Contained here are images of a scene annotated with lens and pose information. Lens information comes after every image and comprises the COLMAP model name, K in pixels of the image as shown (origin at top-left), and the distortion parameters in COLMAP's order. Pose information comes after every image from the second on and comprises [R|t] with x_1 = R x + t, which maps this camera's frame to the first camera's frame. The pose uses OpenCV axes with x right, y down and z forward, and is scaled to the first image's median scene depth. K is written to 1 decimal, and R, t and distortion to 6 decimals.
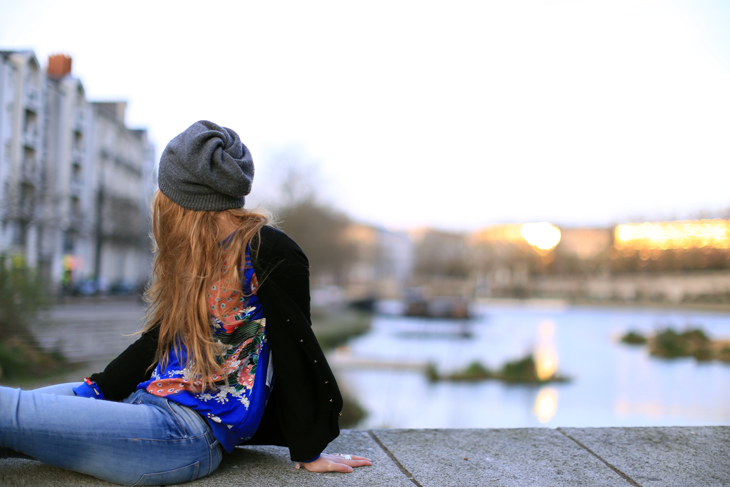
lens RADIAL K [[1001.4, 0, 365.0], [0, 1001.4, 243.5], [0, 0, 1]] dist [-0.225519, 0.368458]
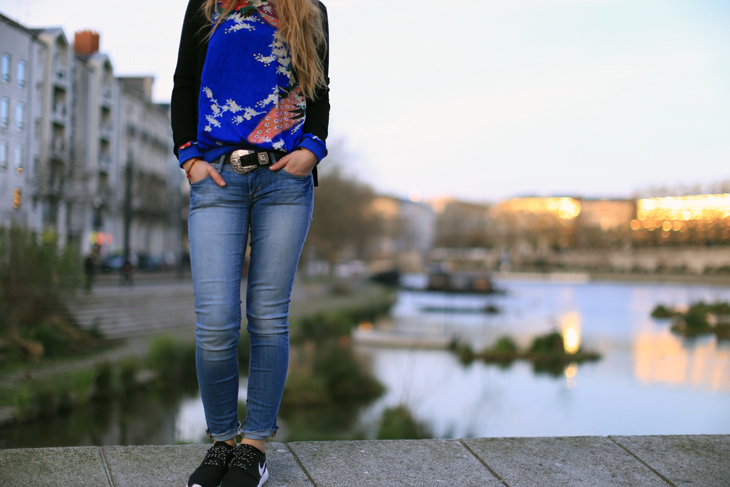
lens RADIAL K [[995.6, 0, 365.0], [0, 995.6, 243.5], [0, 0, 1]] dist [-0.169620, 0.124682]
pose [[0.999757, -0.000303, -0.022053, -0.085878], [0.000920, 0.999608, 0.027975, -0.092228], [0.022036, -0.027989, 0.999365, -0.239070]]
